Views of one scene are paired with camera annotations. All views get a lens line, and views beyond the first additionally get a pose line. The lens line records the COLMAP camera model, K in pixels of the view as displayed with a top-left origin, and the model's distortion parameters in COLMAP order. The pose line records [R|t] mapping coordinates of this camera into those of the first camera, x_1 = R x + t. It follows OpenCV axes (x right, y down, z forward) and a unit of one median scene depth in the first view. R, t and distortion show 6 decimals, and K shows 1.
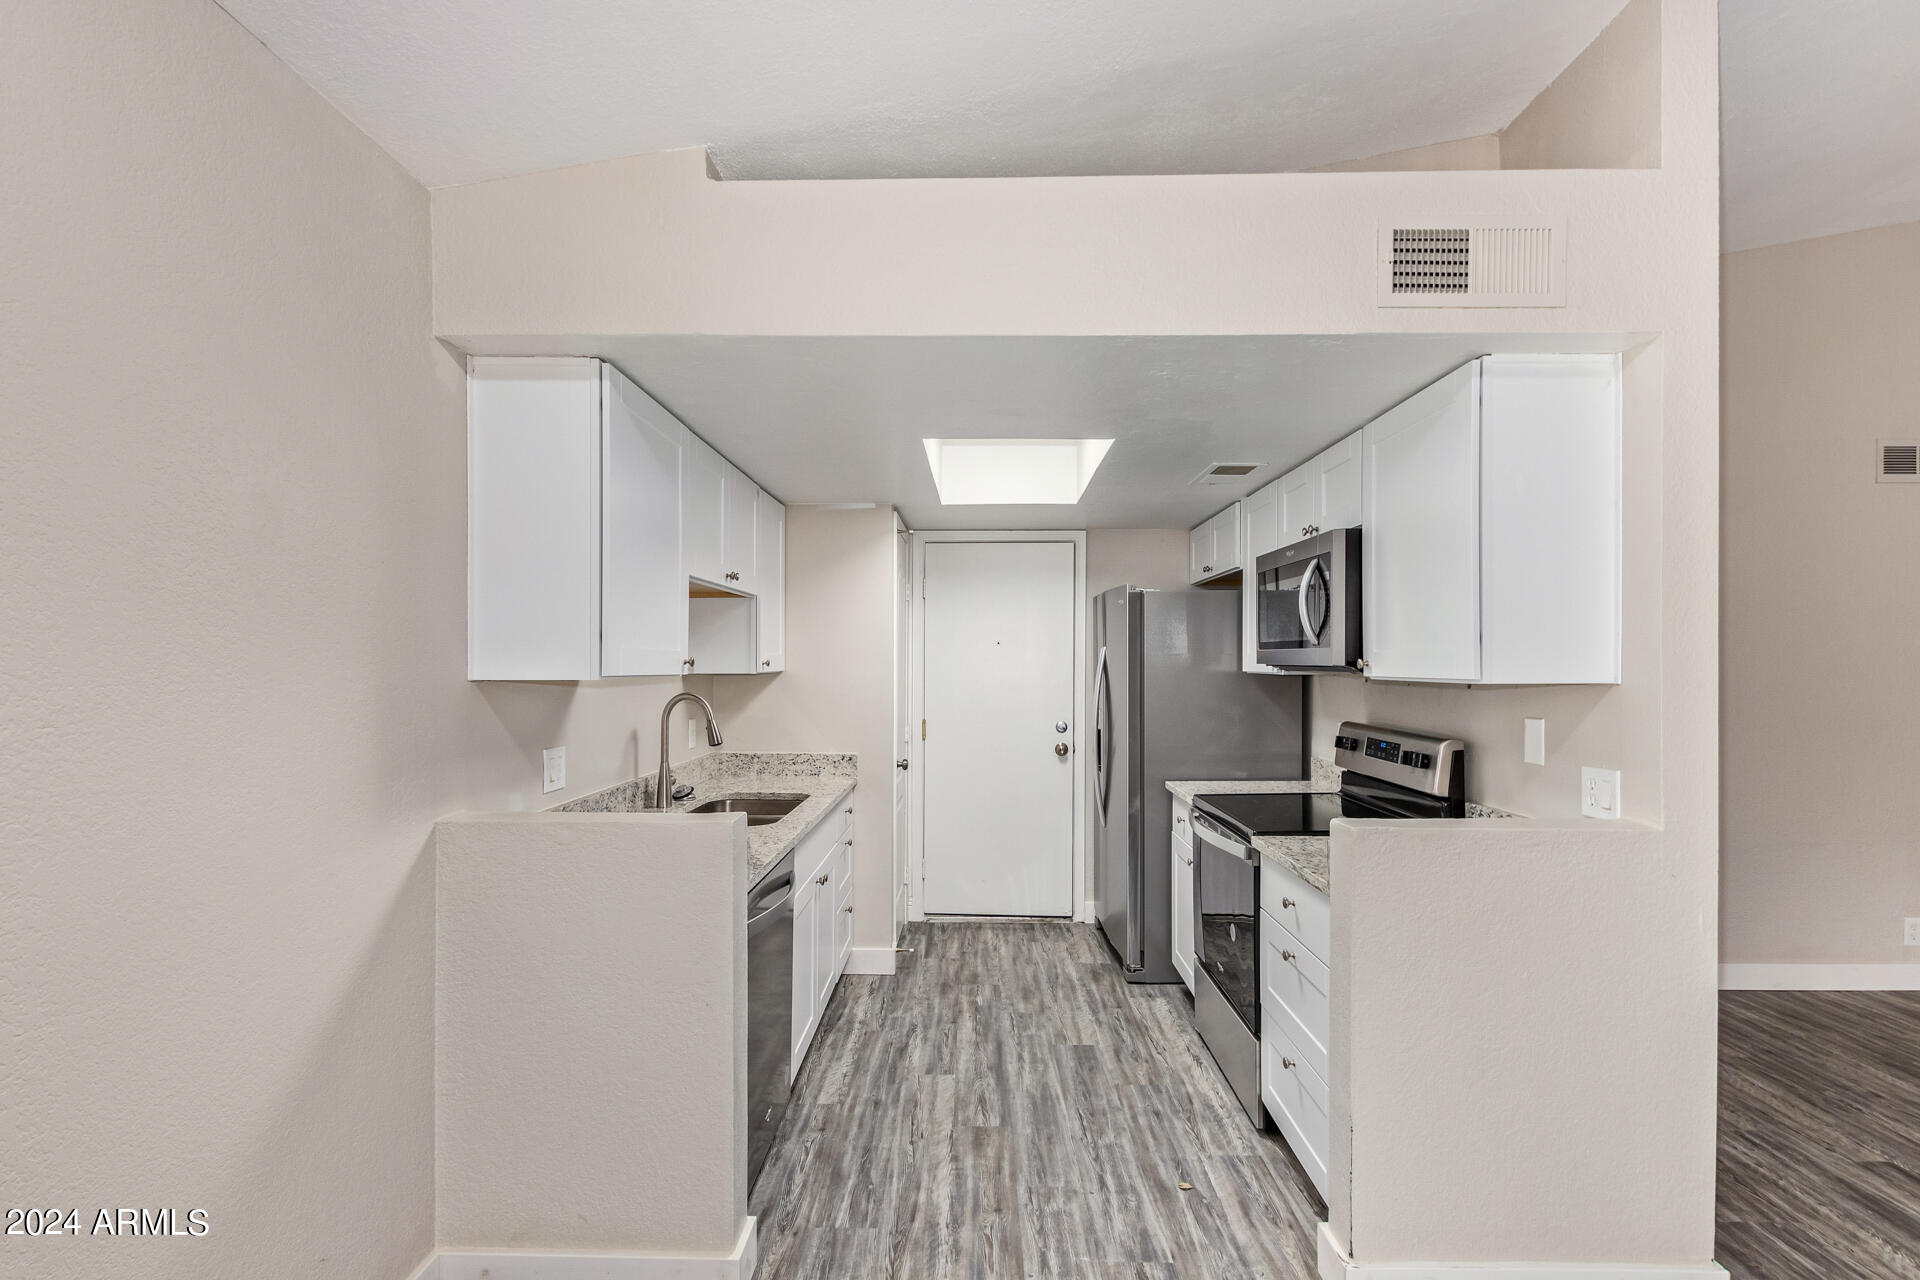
lens RADIAL K [[895.8, 0, 955.7], [0, 895.8, 669.3], [0, 0, 1]] dist [0.005118, -0.003614]
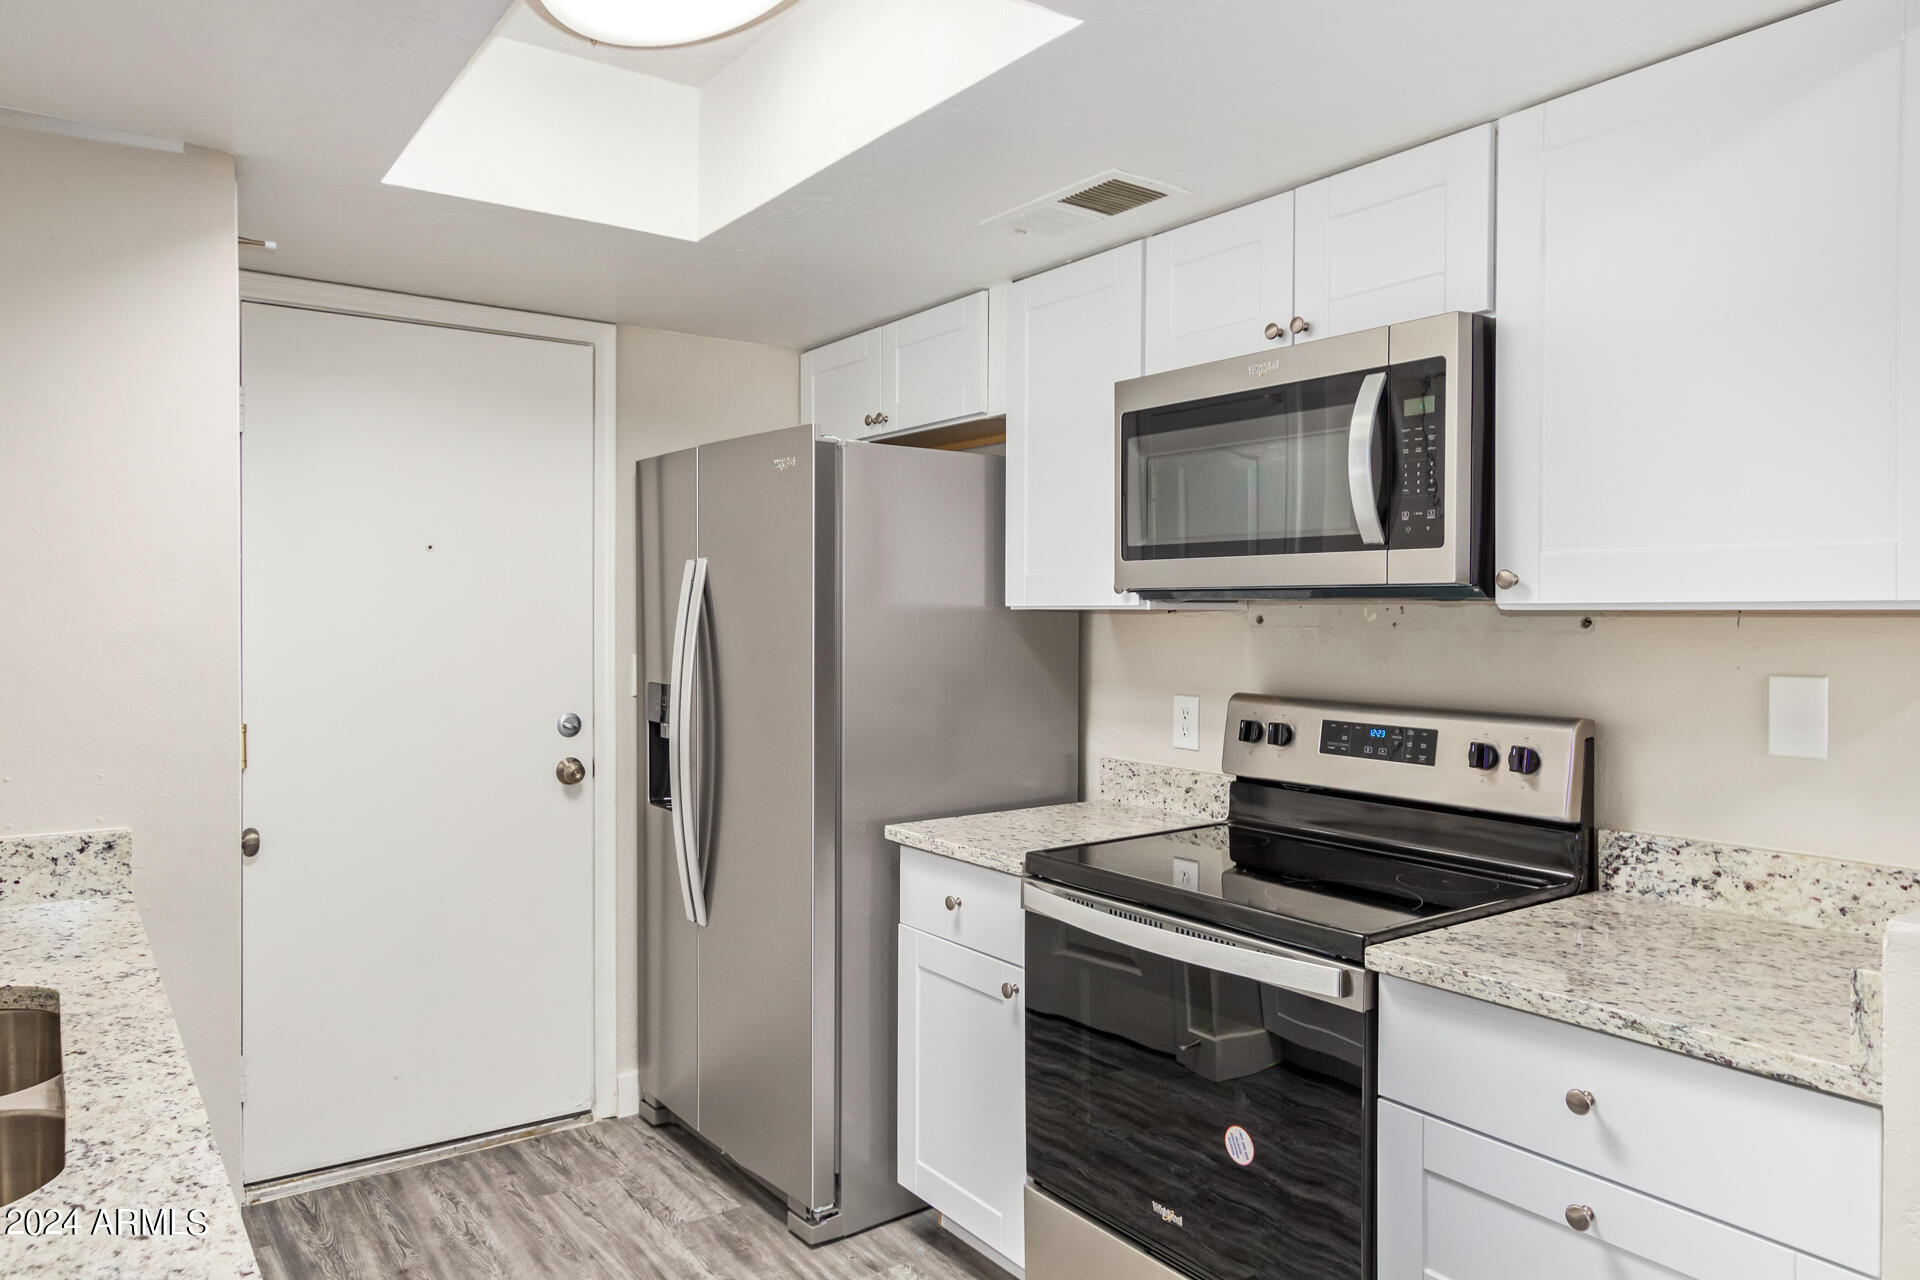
lens RADIAL K [[1267.9, 0, 956.9], [0, 1267.9, 635.4], [0, 0, 1]] dist [0.012600, -0.002607]
pose [[0.799698, -0.006807, 0.600363, -0.150424], [0.001481, 0.999955, 0.009364, 0.011906], [-0.600400, -0.006599, 0.799673, 0.390184]]
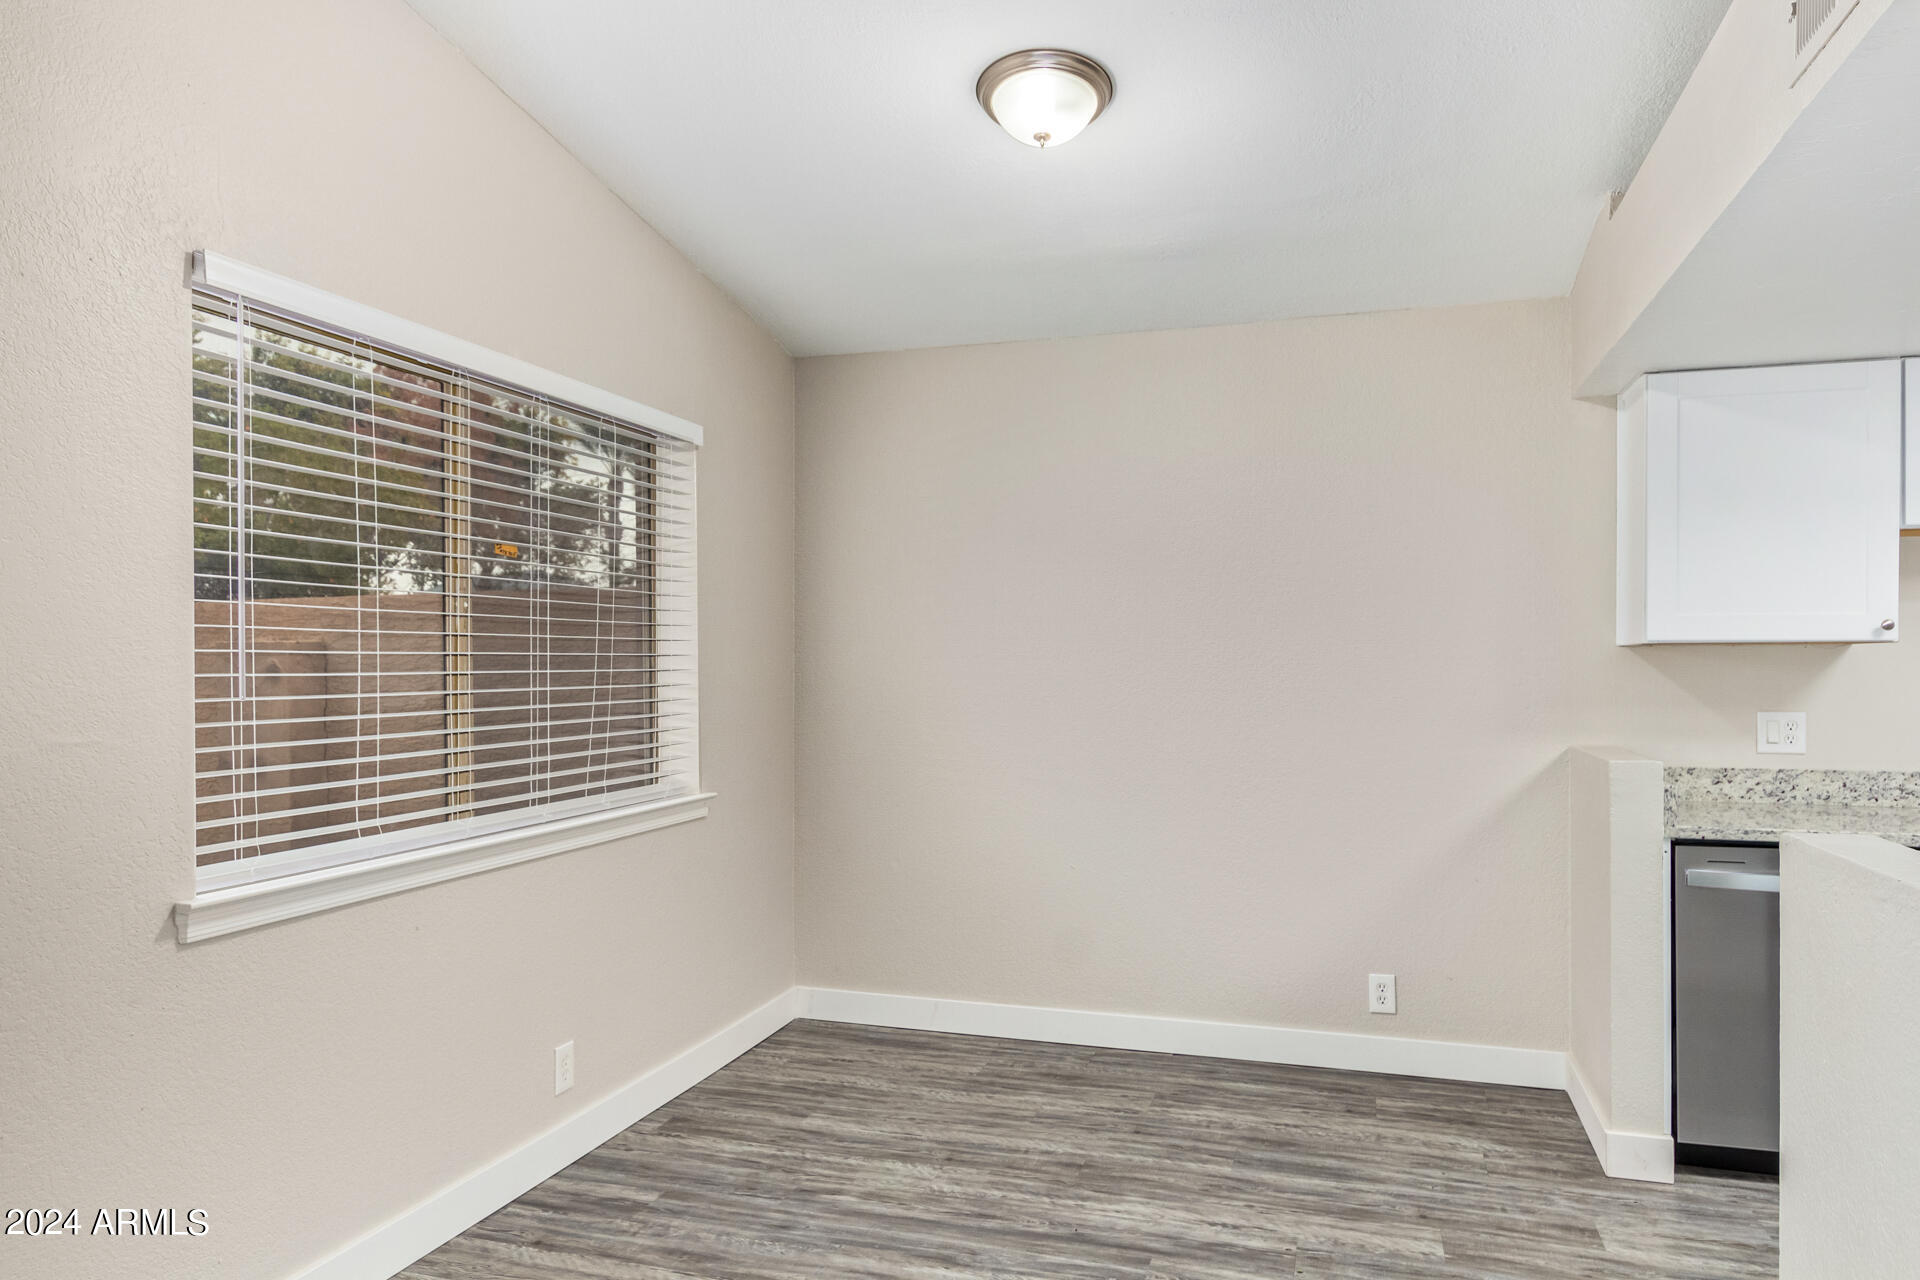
lens RADIAL K [[1267.9, 0, 955.6], [0, 1267.9, 655.1], [0, 0, 1]] dist [0.012600, -0.002607]
pose [[-0.290342, -0.004055, -0.956914, 0.770939], [-0.002877, 0.999990, -0.003364, 0.018660], [0.956919, 0.001776, -0.290351, 0.318071]]
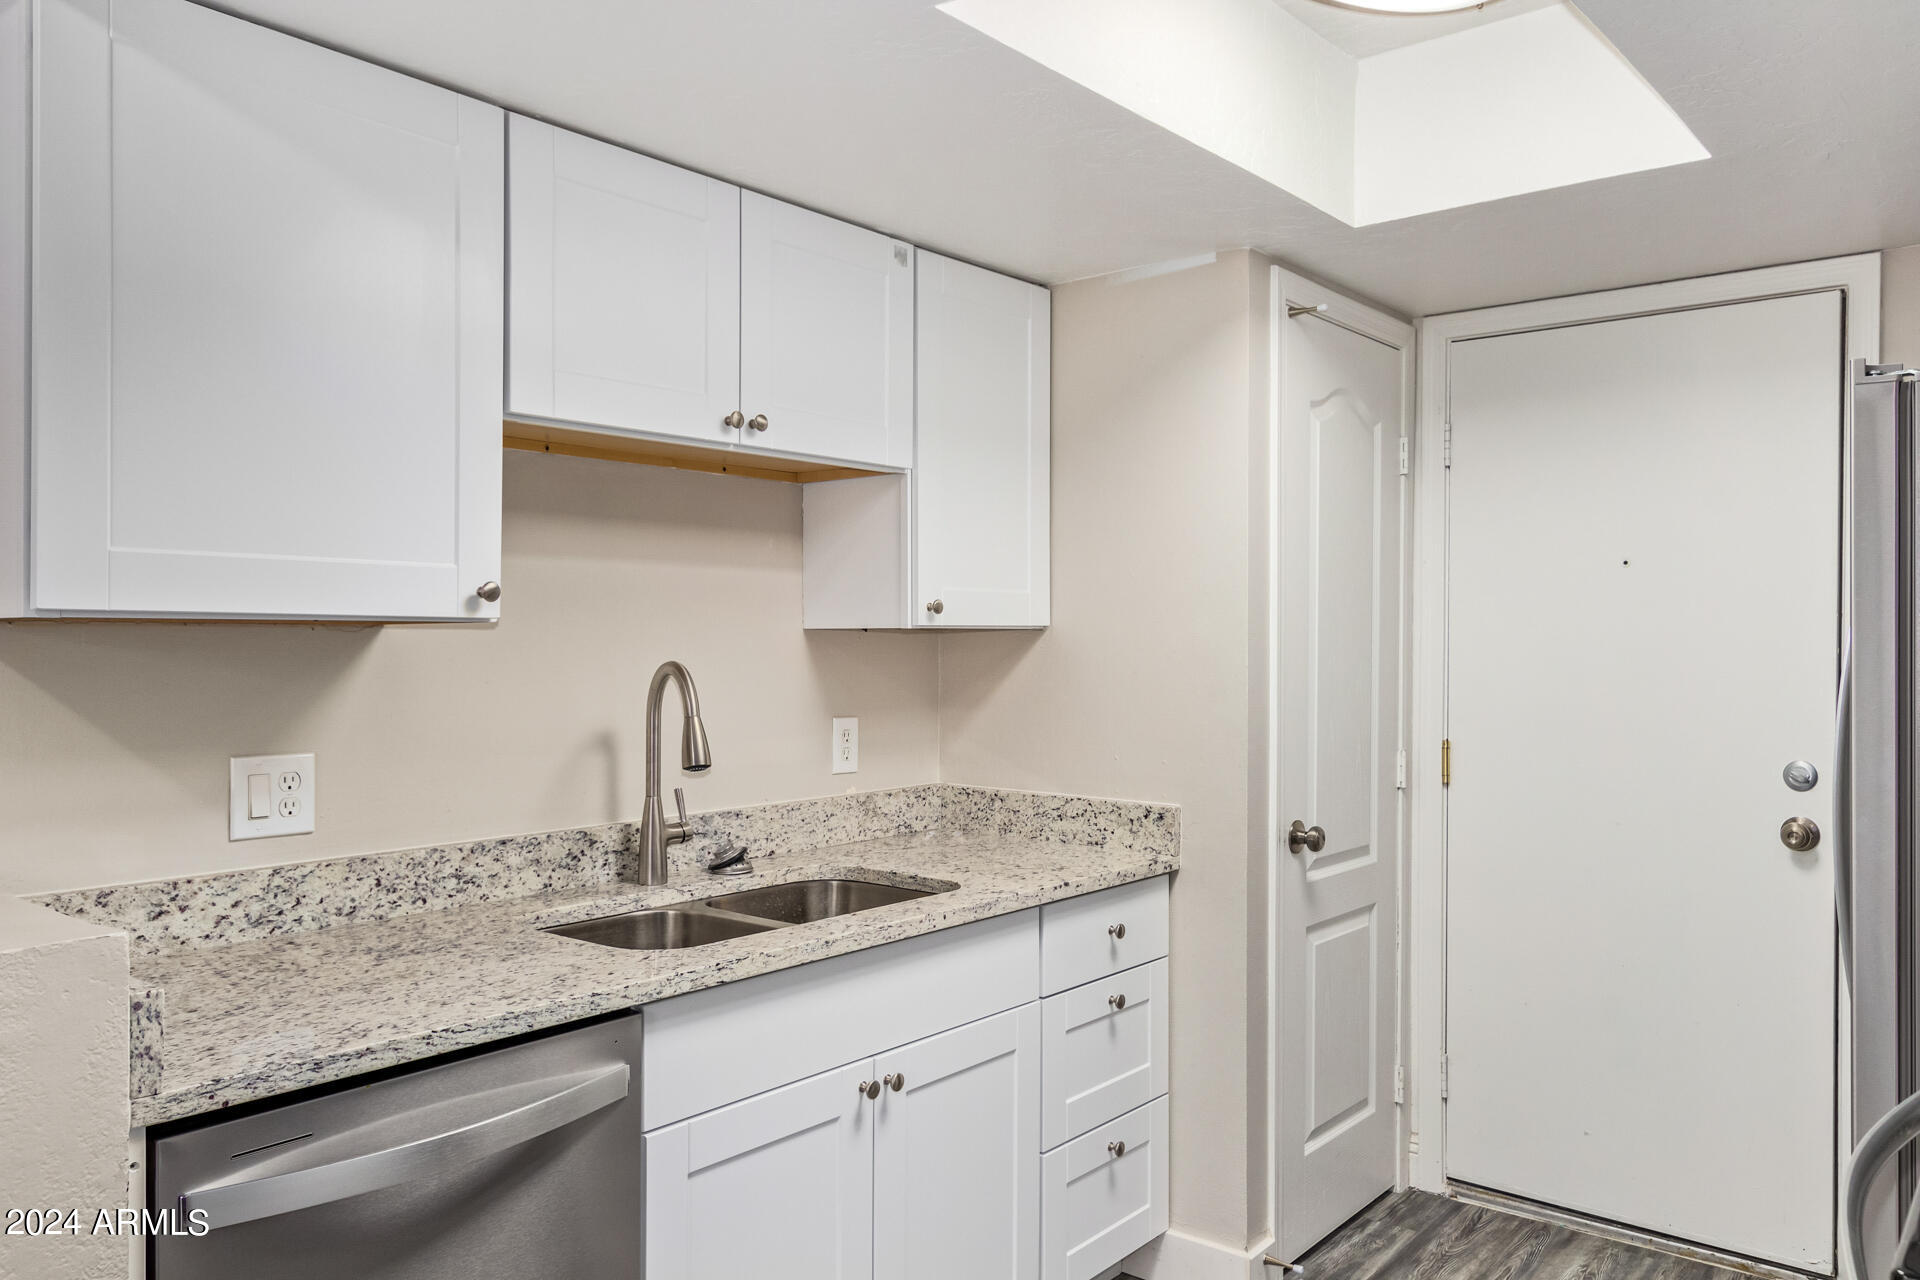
lens RADIAL K [[1383.6, 0, 960.0], [0, 1383.6, 643.4], [0, 0, 1]] dist [-0.003776, 0.006191]
pose [[0.789122, 0.001900, -0.614234, 0.234900], [-0.004951, 0.999982, -0.003268, 0.013779], [0.614217, 0.005620, 0.789117, 0.373070]]
